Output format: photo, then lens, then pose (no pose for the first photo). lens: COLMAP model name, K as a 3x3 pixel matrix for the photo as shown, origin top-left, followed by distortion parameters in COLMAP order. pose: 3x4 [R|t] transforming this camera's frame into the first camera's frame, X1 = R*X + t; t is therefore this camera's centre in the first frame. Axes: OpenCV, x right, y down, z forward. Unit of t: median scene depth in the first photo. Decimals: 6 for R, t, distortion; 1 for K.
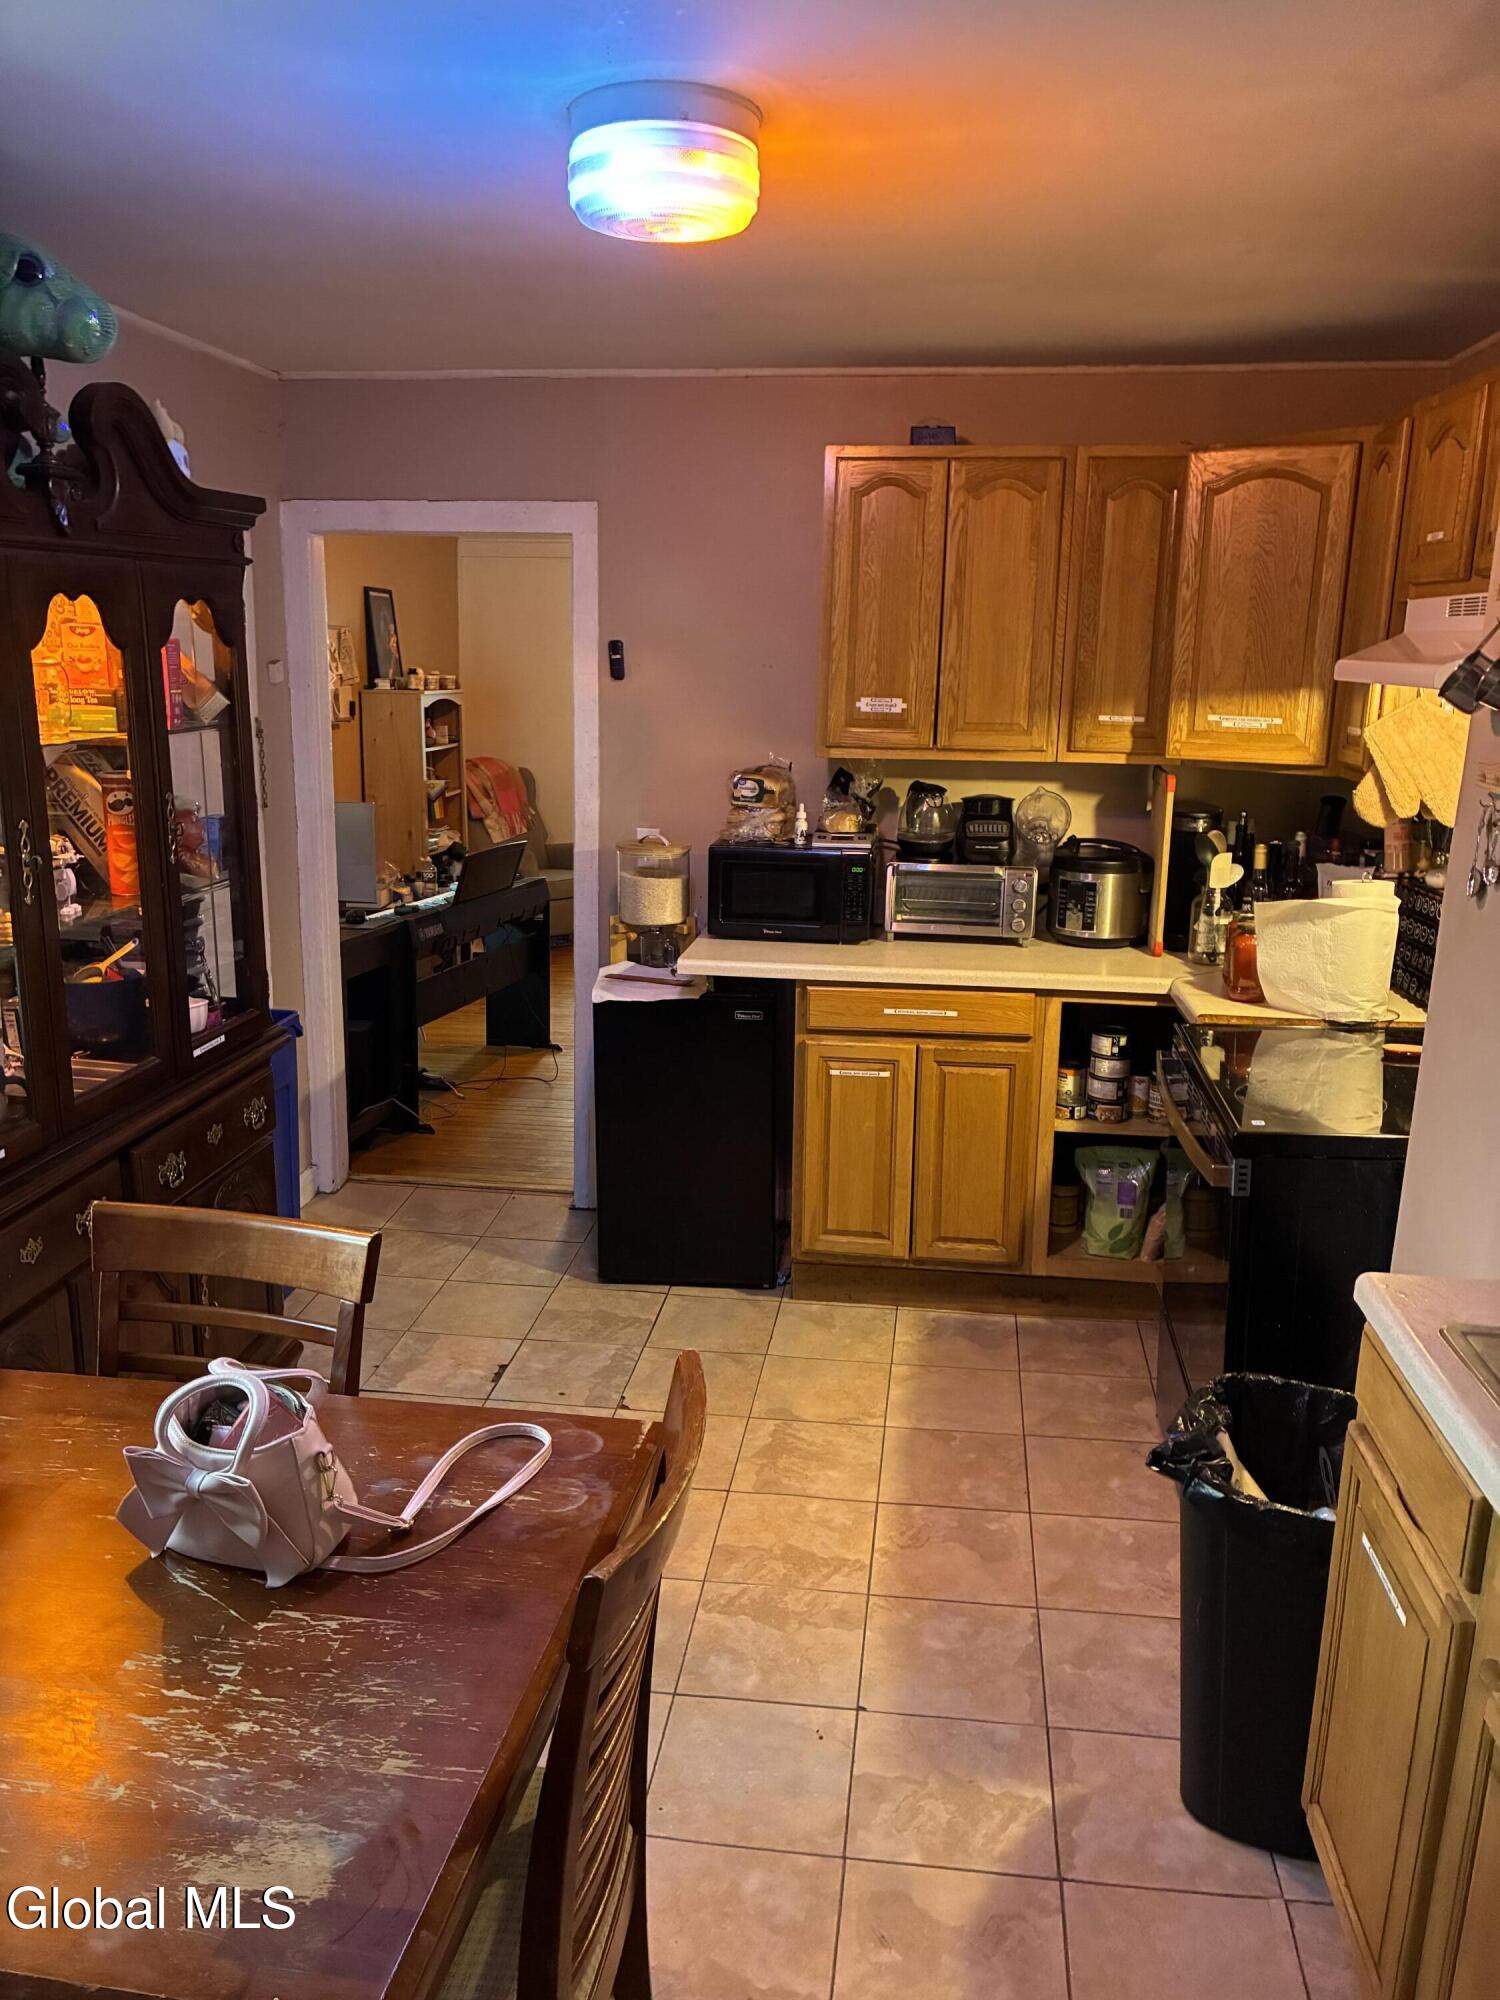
lens RADIAL K [[1510.7, 0, 749.5], [0, 1510.7, 1004.2], [0, 0, 1]] dist [0.015231, 0.000292]
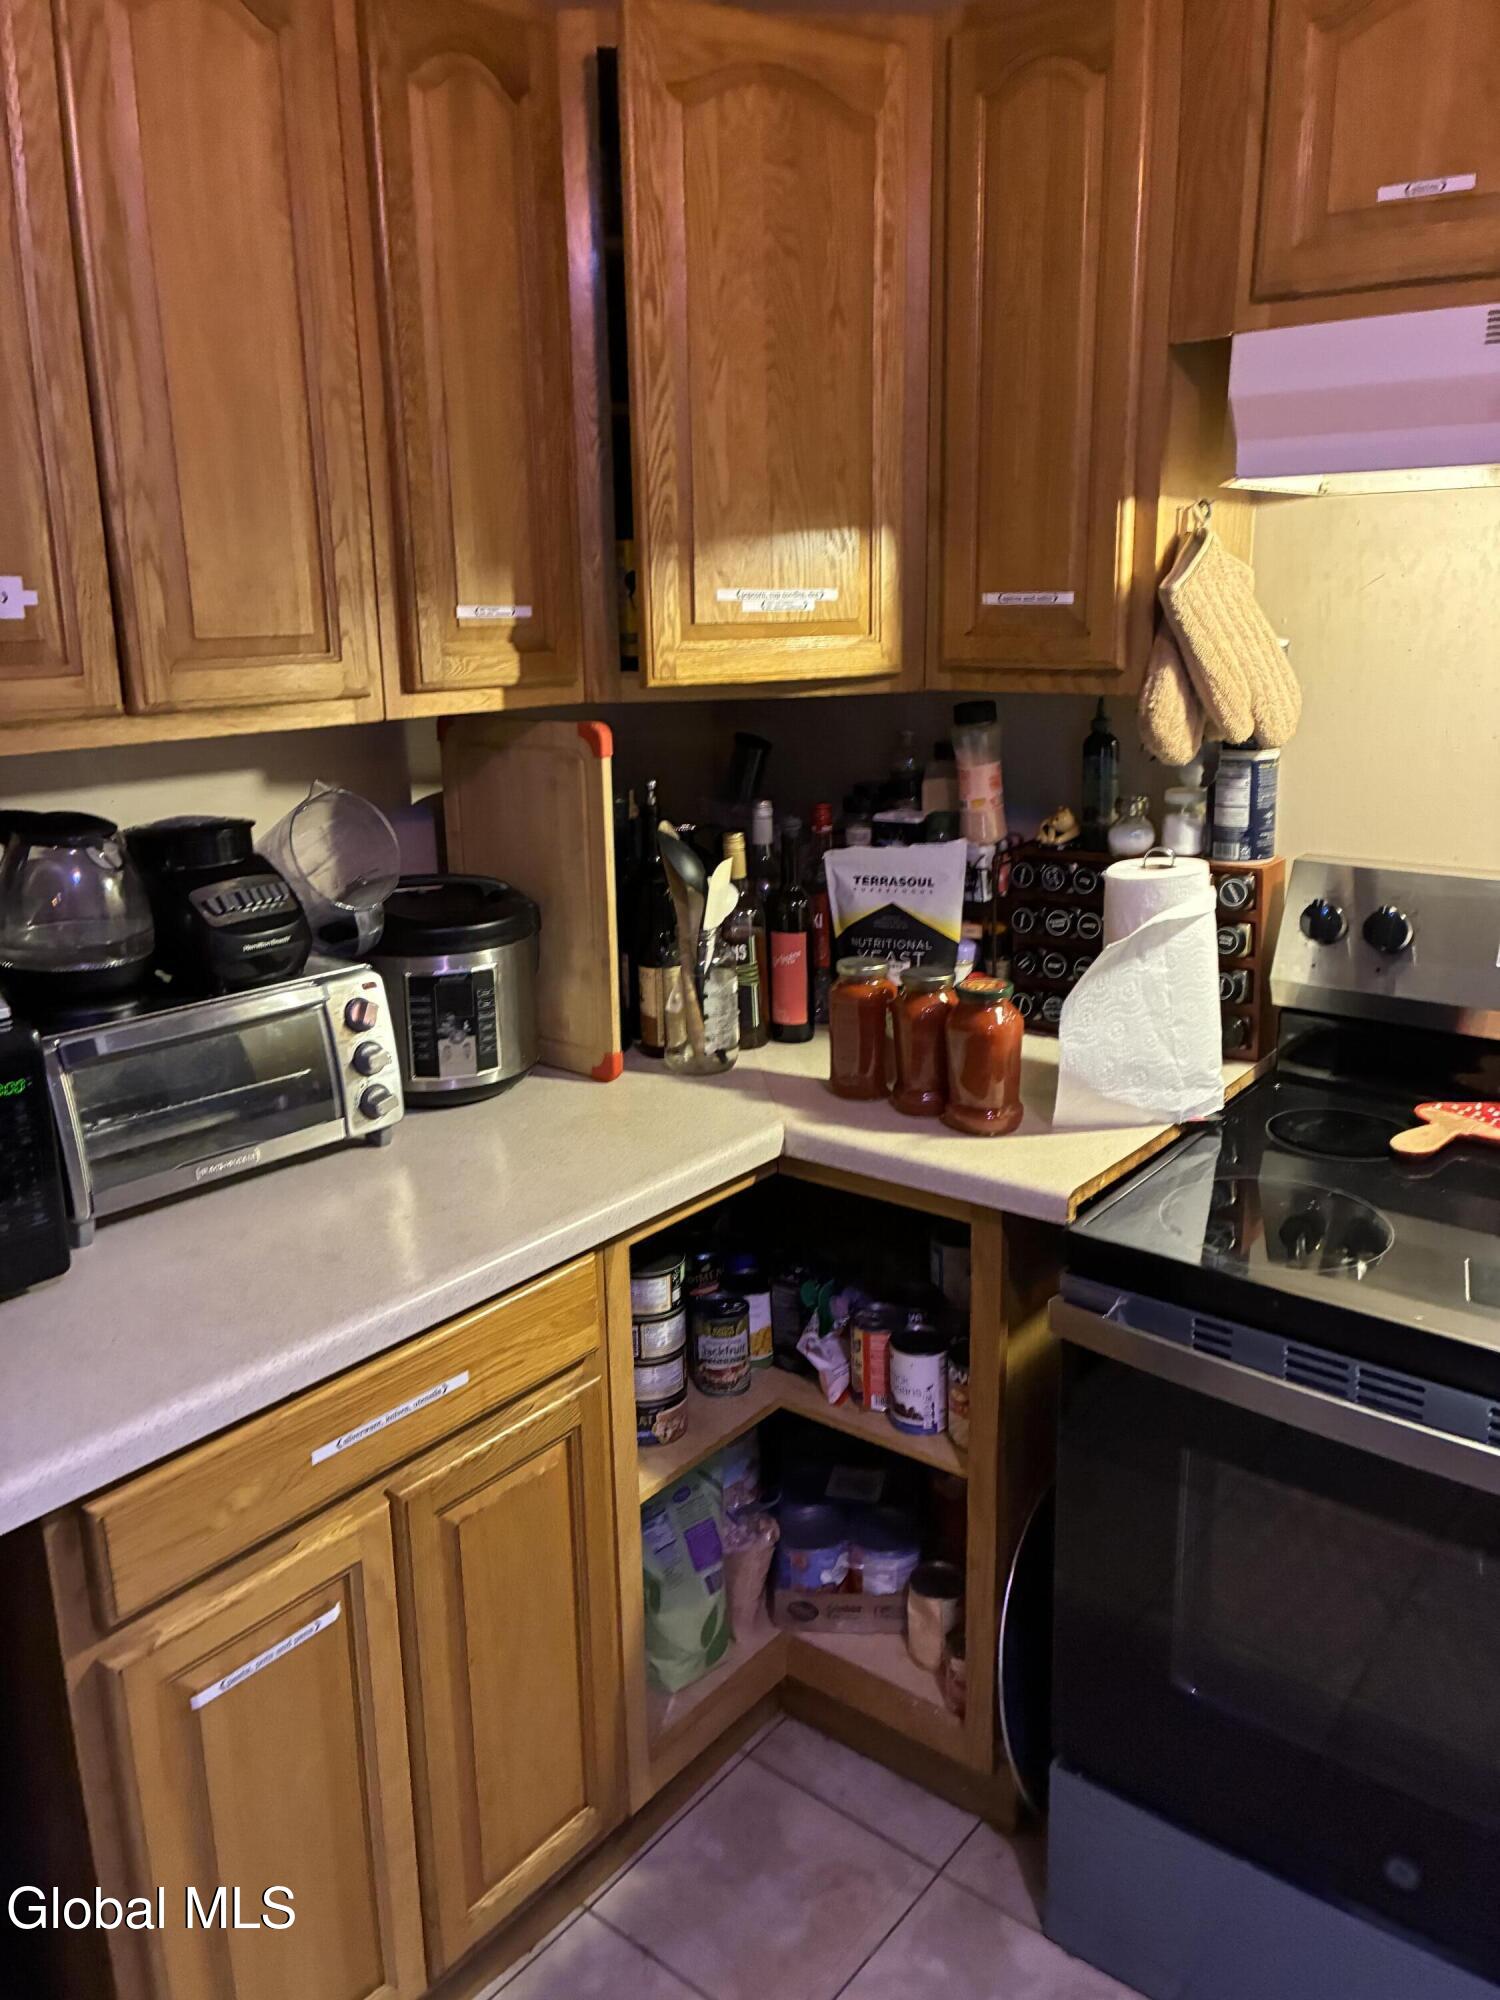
lens RADIAL K [[1510.7, 0, 746.5], [0, 1510.7, 993.8], [0, 0, 1]] dist [0.015231, 0.000292]
pose [[0.540950, -0.239138, 0.806341, -0.113489], [0.223471, 0.965132, 0.136311, -0.124456], [-0.810823, 0.106457, 0.575529, 0.697392]]
